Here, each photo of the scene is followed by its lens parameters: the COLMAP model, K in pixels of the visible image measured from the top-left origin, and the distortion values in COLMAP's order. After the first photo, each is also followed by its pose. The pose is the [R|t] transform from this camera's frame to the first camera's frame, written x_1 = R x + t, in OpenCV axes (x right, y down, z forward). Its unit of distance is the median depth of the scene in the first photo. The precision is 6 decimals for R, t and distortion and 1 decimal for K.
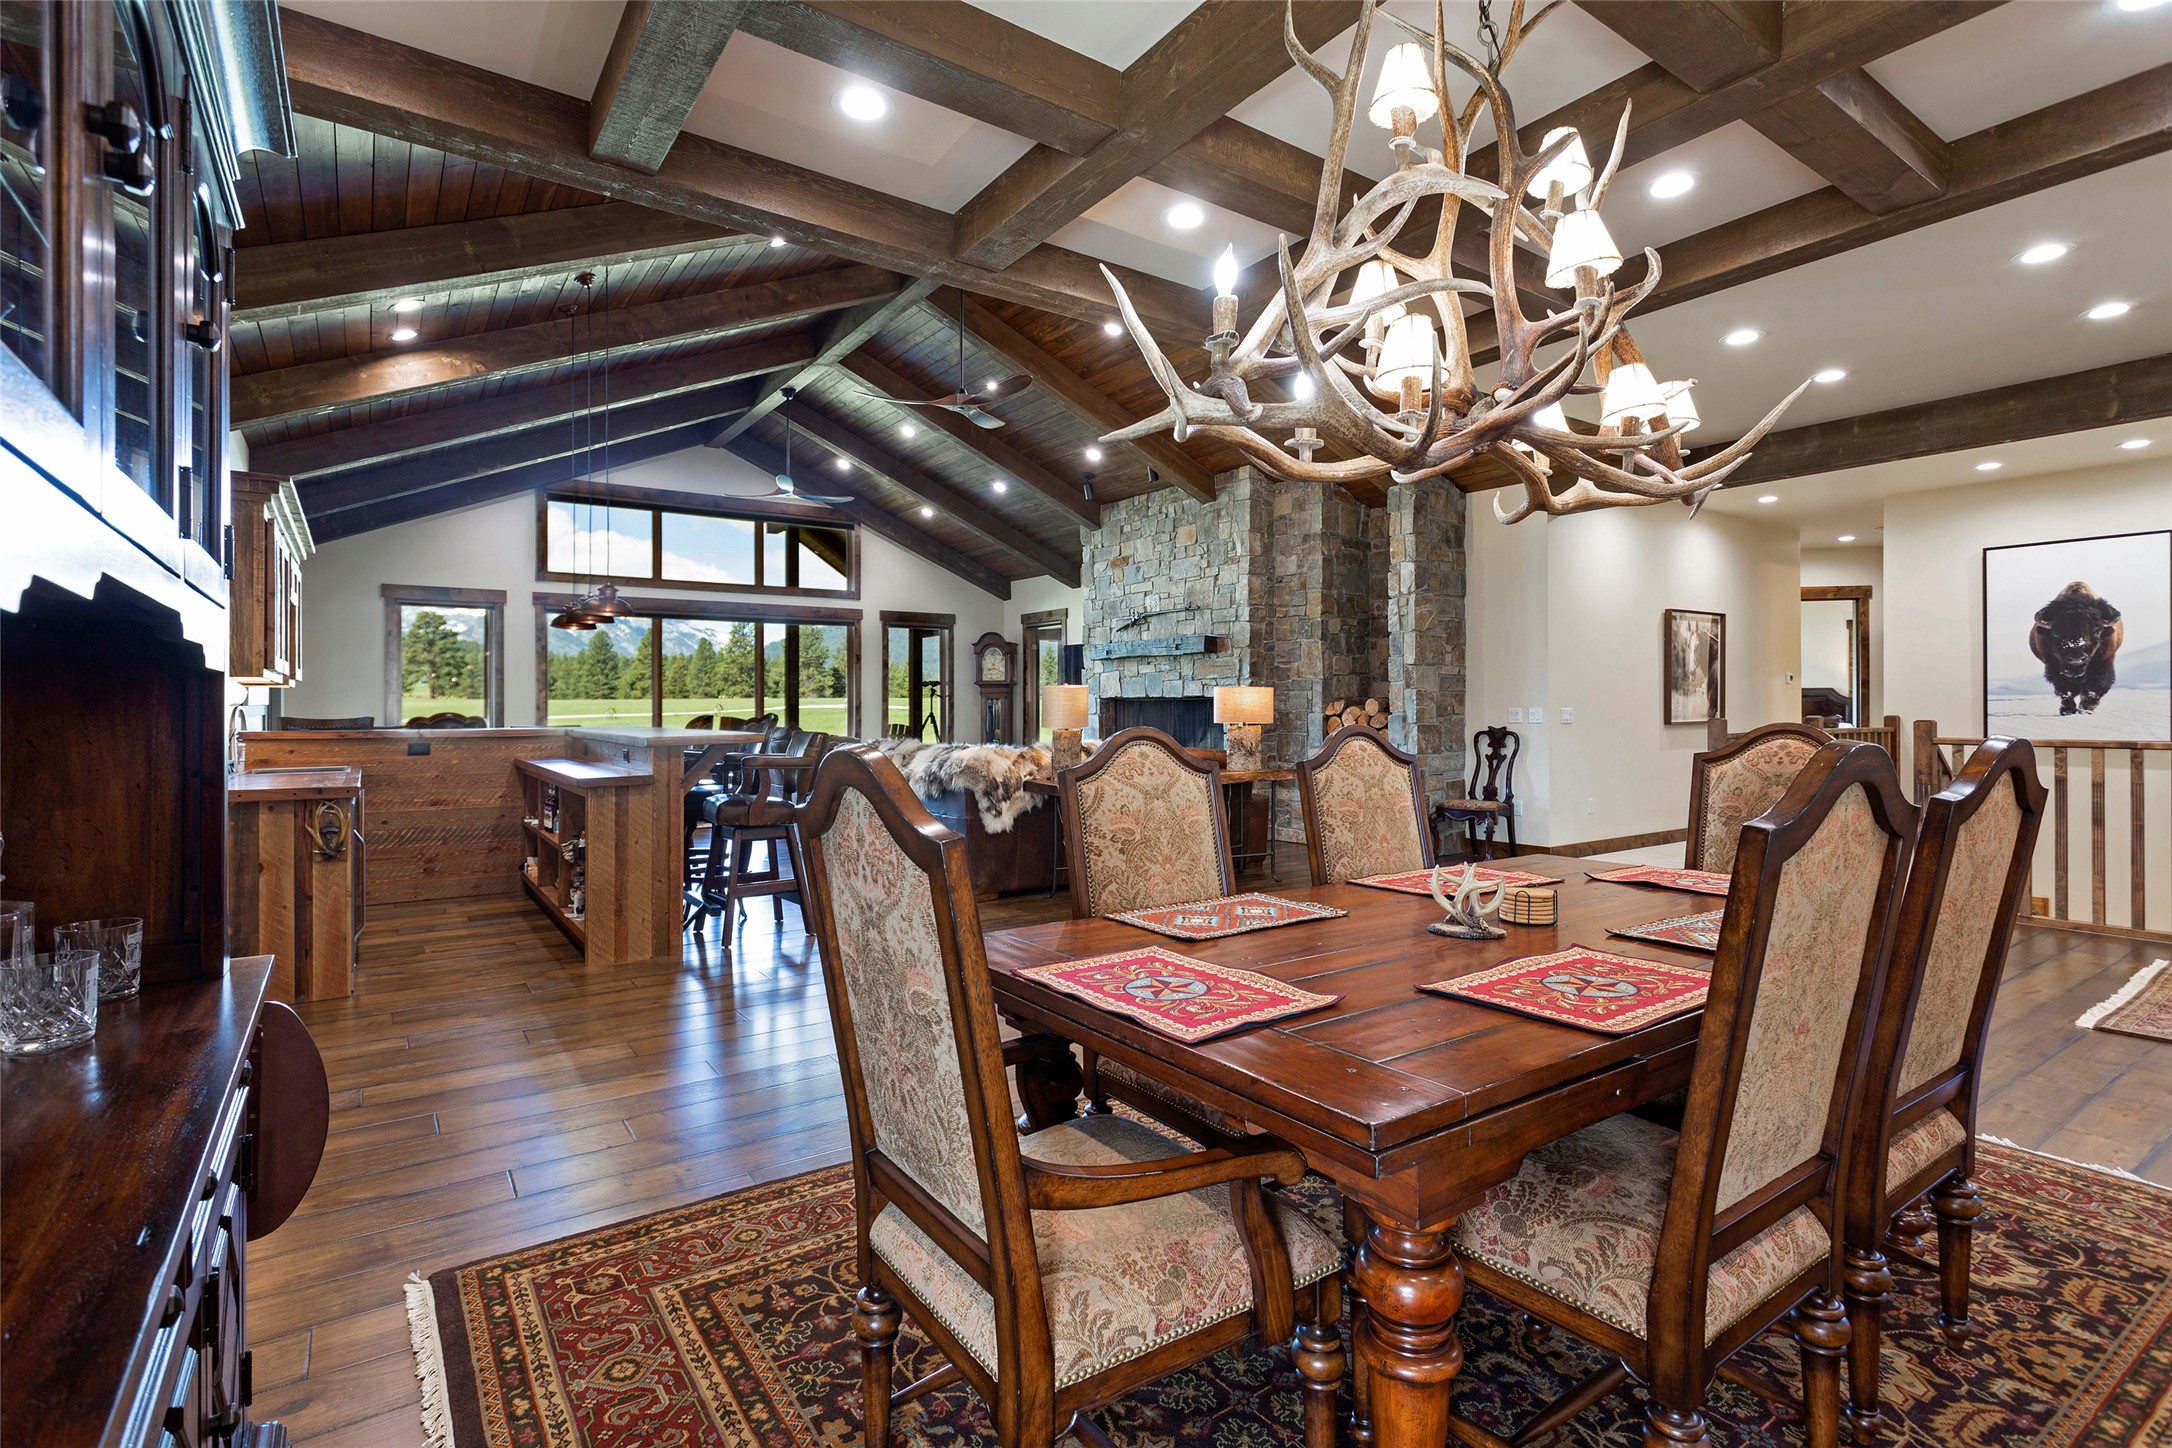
lens RADIAL K [[1053.3, 0, 1092.9], [0, 1053.3, 702.4], [0, 0, 1]] dist [0.015156, -0.000479]
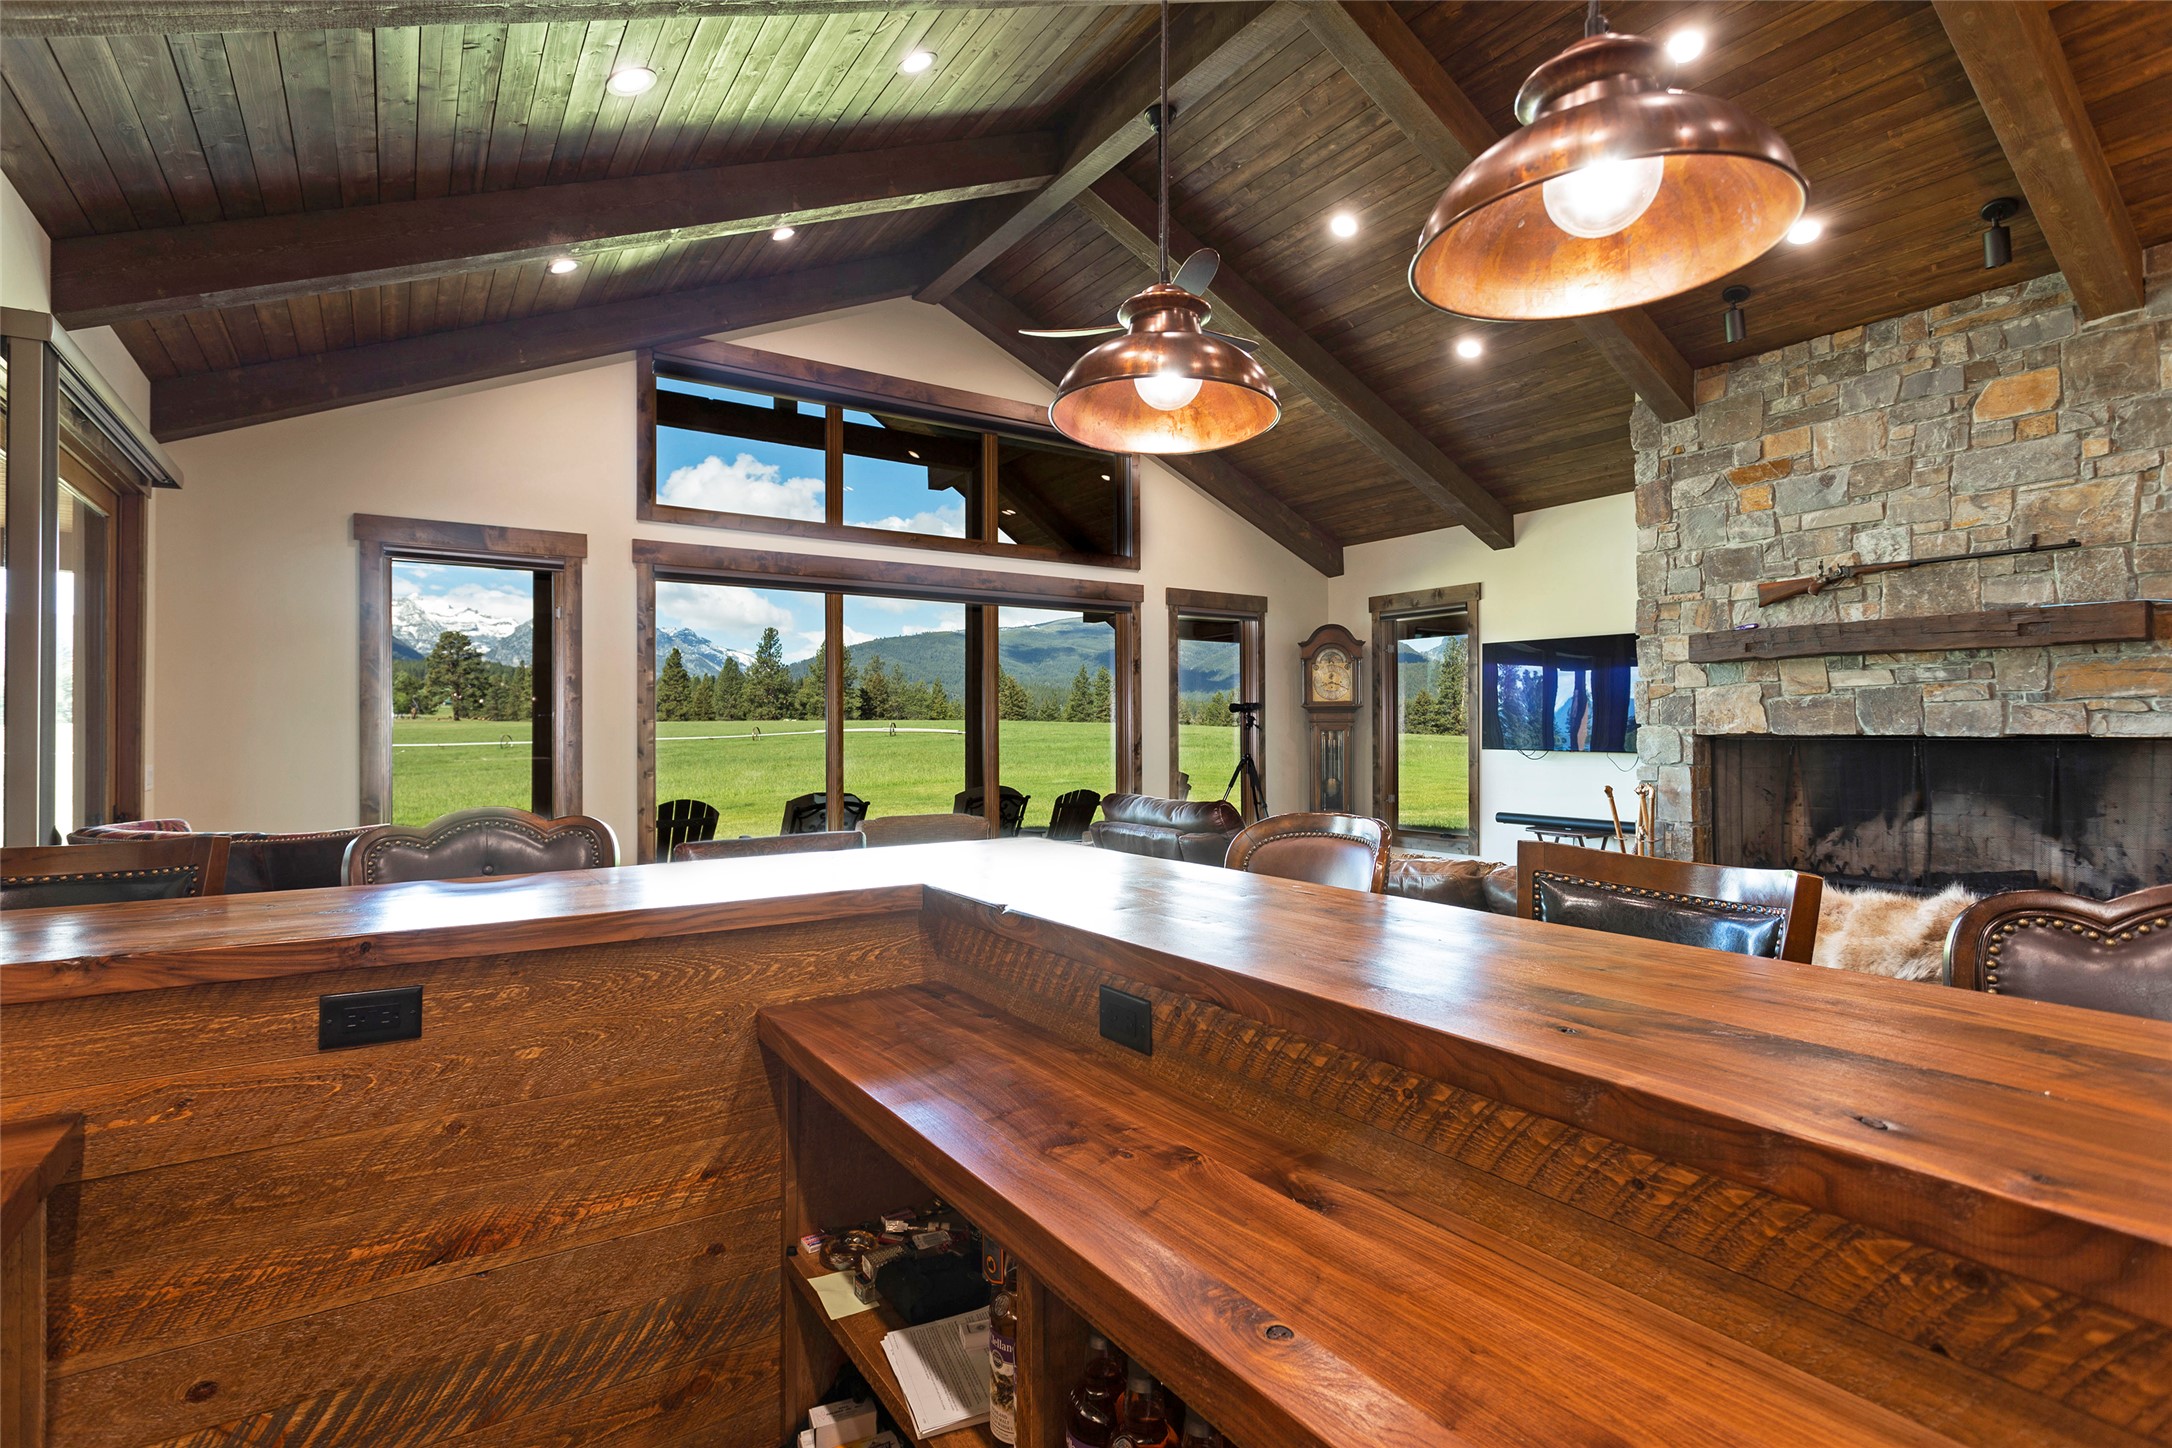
lens RADIAL K [[1053.3, 0, 1090.2], [0, 1053.3, 726.0], [0, 0, 1]] dist [0.015156, -0.000479]
pose [[0.999834, 0.001092, -0.018173, -0.225988], [-0.001055, 0.999997, 0.002017, -0.007259], [0.018175, -0.001997, 0.999833, 0.365235]]
